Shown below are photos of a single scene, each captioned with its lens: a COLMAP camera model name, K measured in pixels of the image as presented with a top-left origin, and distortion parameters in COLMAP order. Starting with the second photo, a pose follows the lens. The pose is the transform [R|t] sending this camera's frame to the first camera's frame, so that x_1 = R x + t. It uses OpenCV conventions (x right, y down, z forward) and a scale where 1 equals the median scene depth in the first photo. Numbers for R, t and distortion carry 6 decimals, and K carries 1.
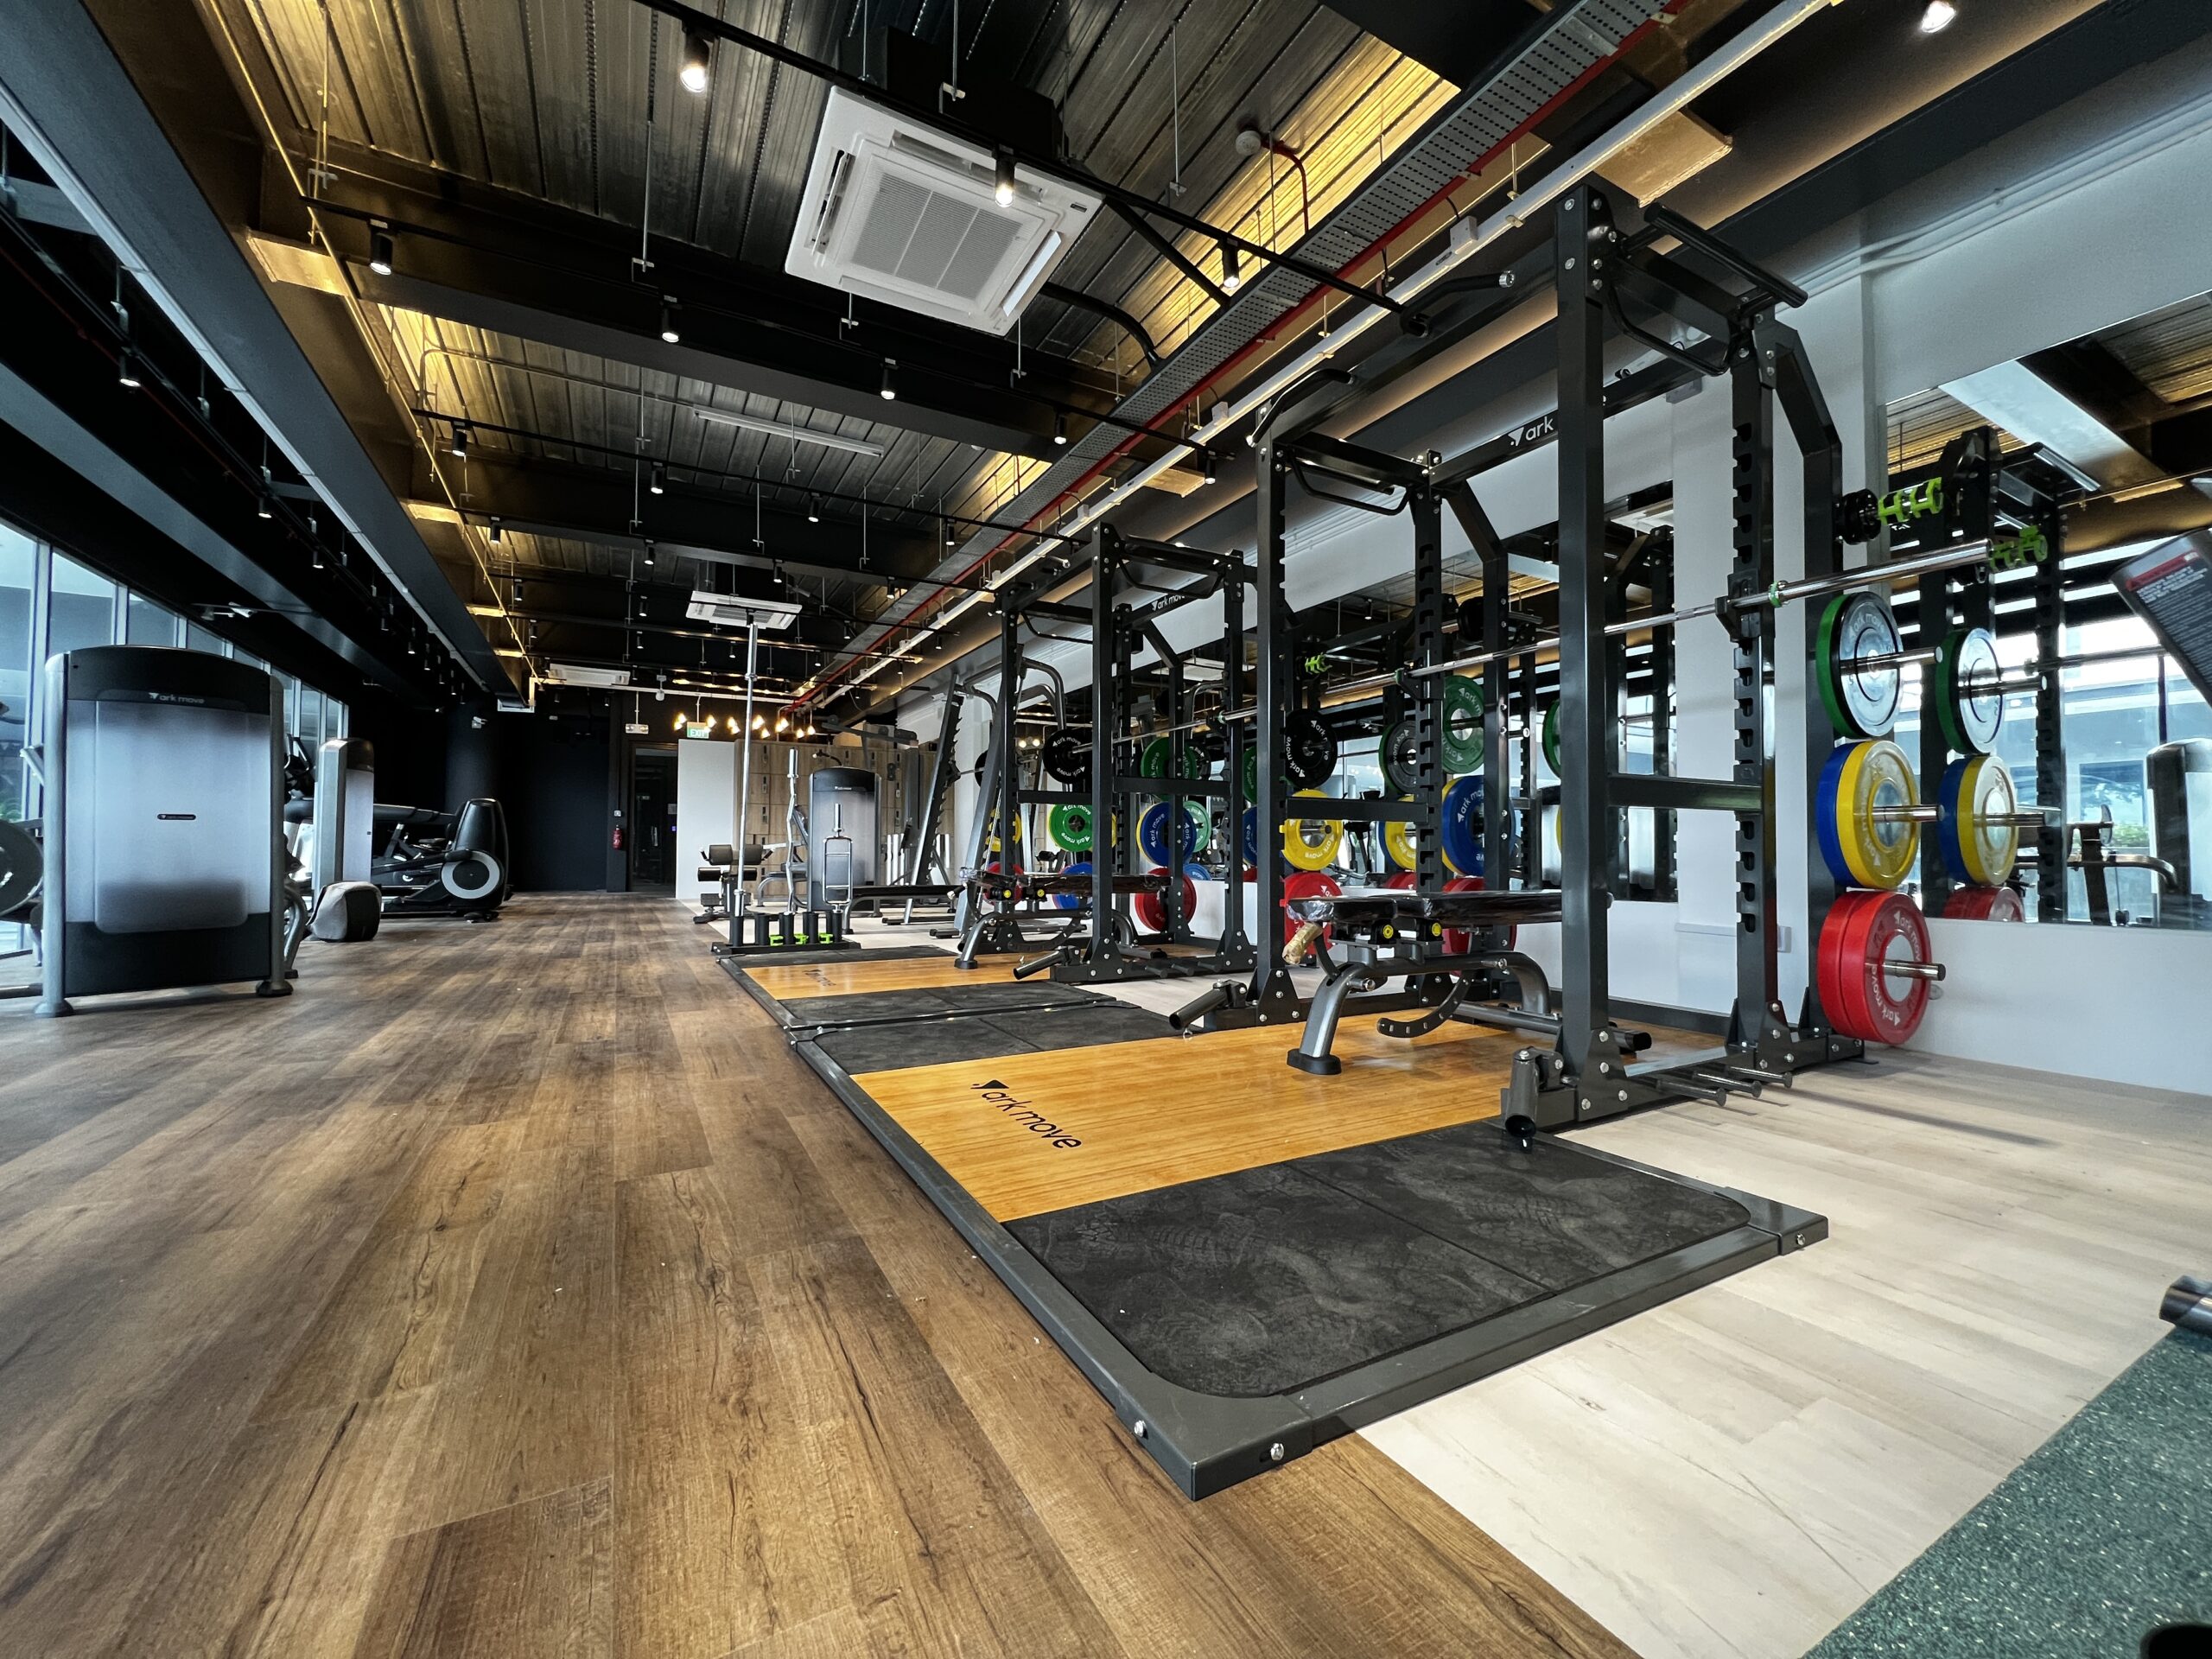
lens RADIAL K [[880.1, 0, 1105.2], [0, 880.1, 830.5], [0, 0, 1]] dist [-0.001764, 0.000015]
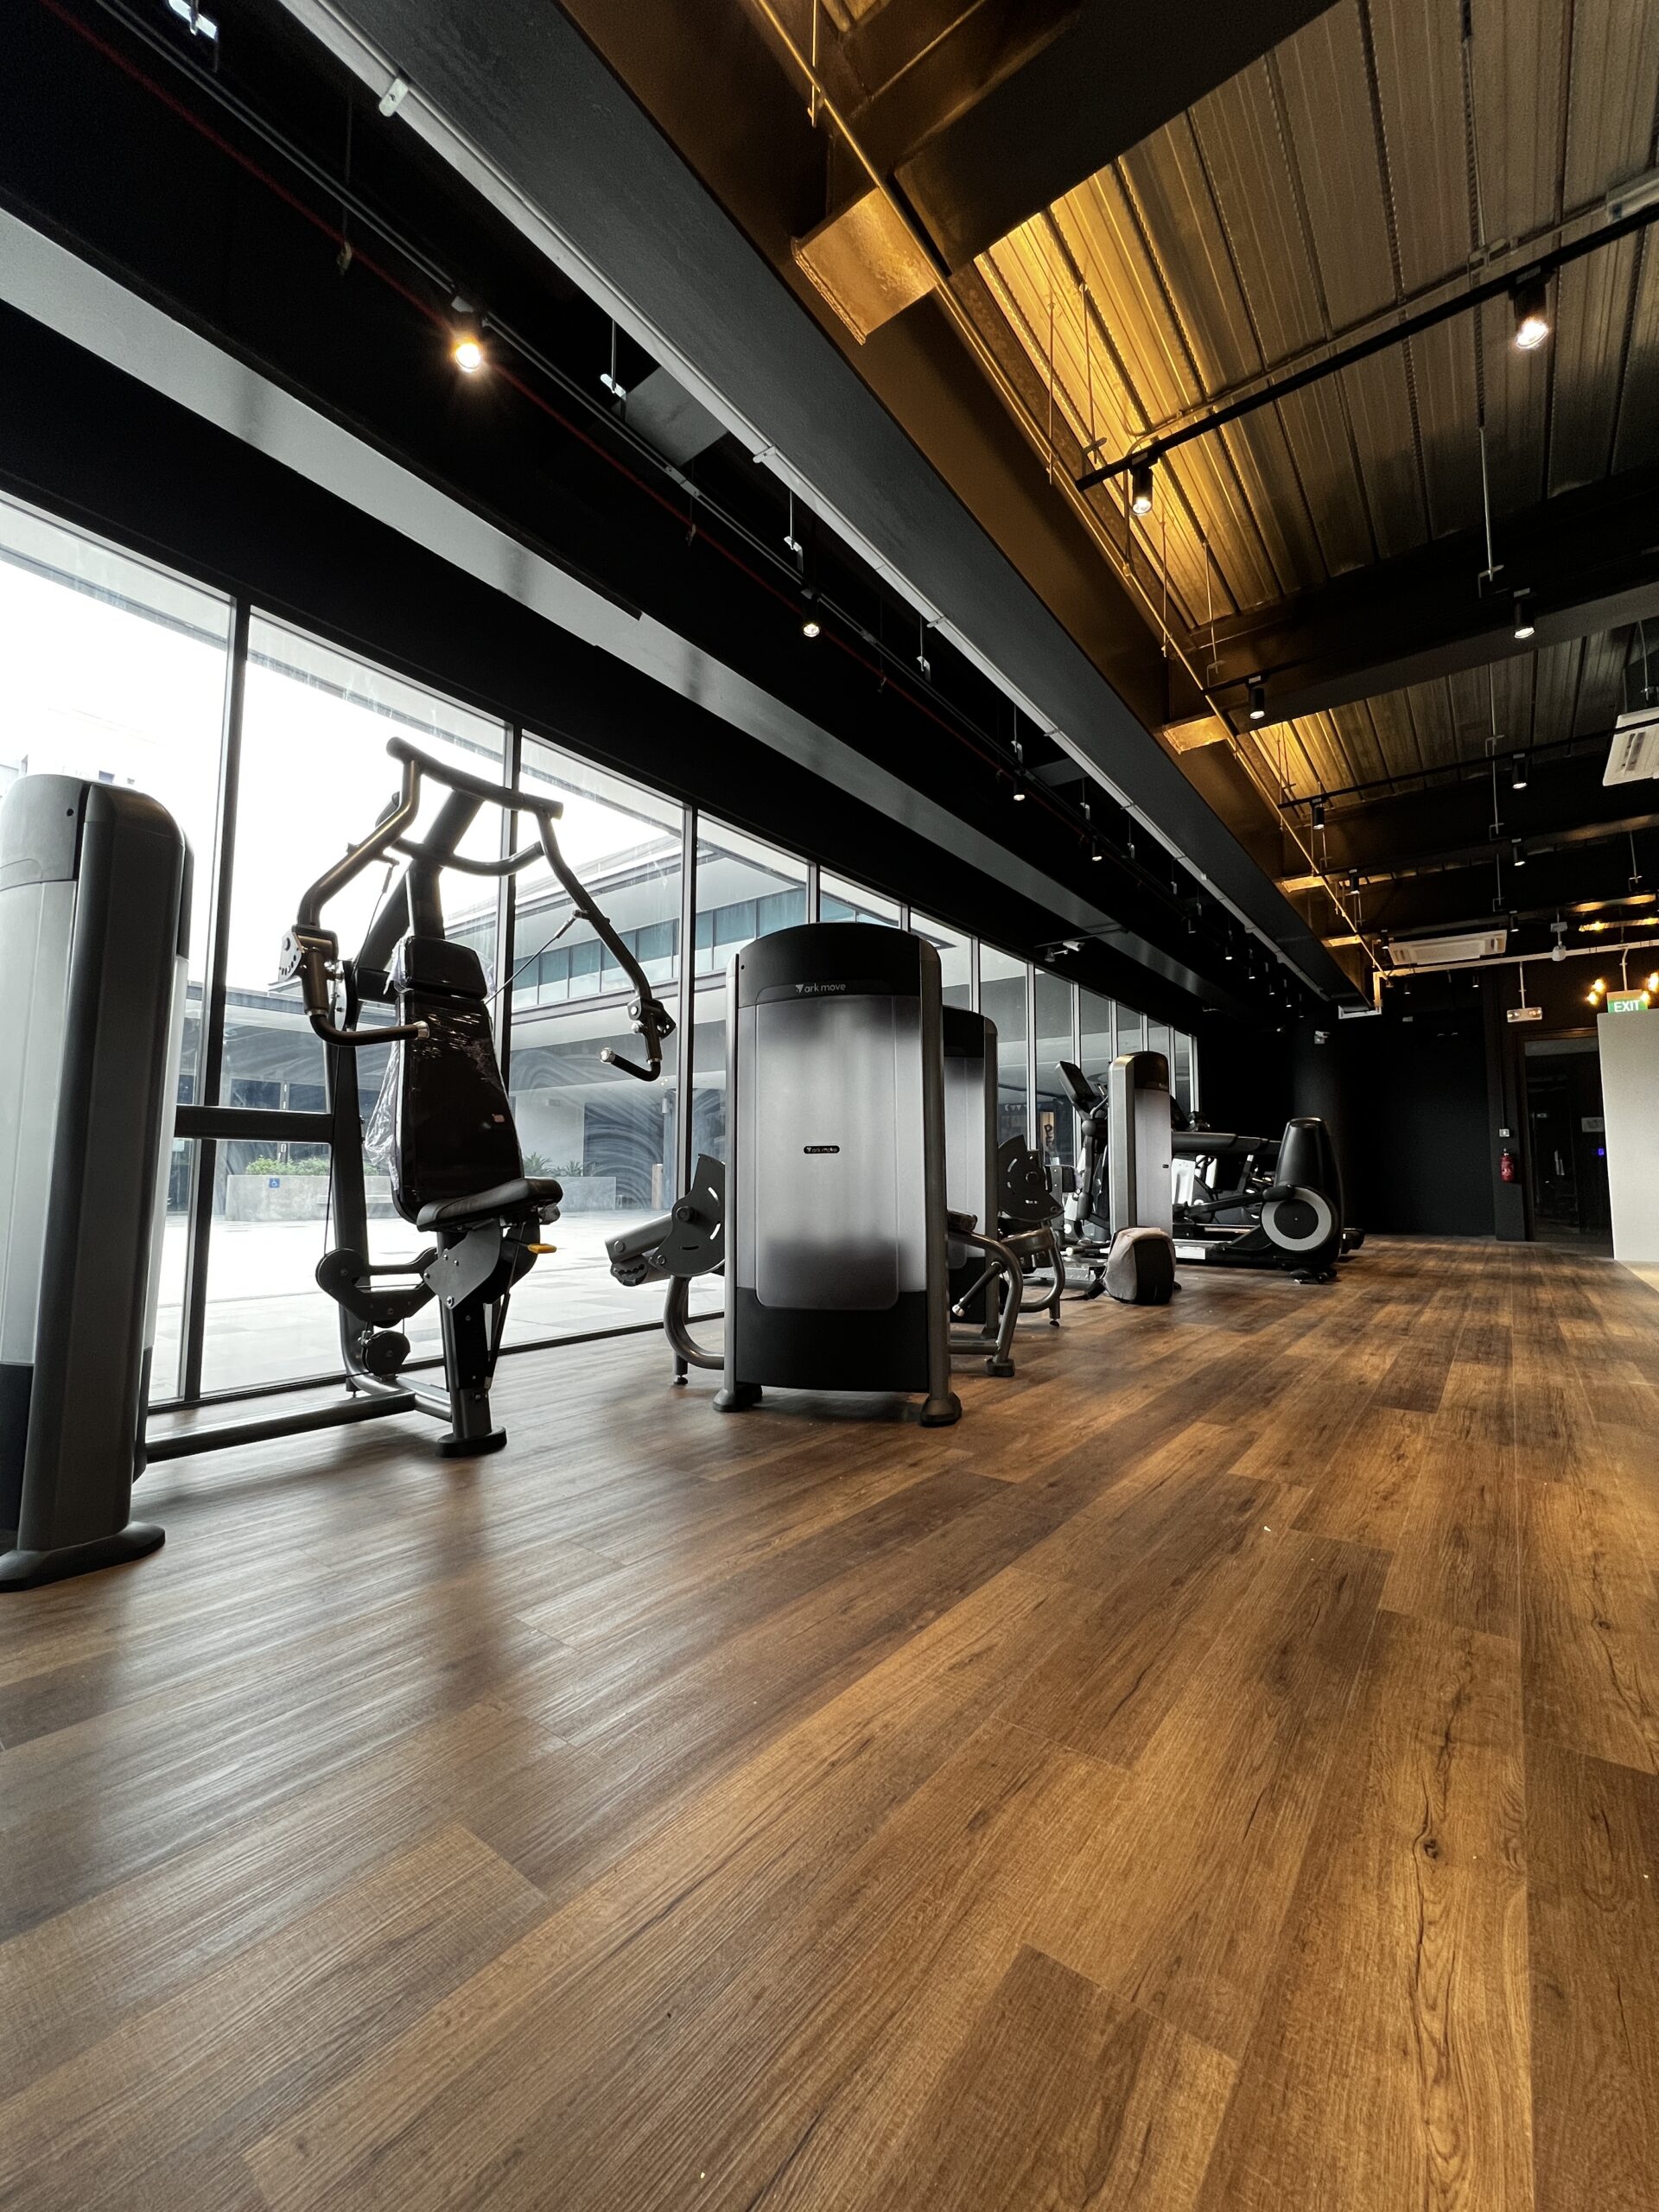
lens RADIAL K [[880.1, 0, 826.6], [0, 880.1, 1106.1], [0, 0, 1]] dist [-0.001764, 0.000015]
pose [[0.394517, -0.078709, -0.915511, -0.290773], [0.022171, 0.996850, -0.076148, 0.003113], [0.918621, 0.009744, 0.395019, 0.532548]]
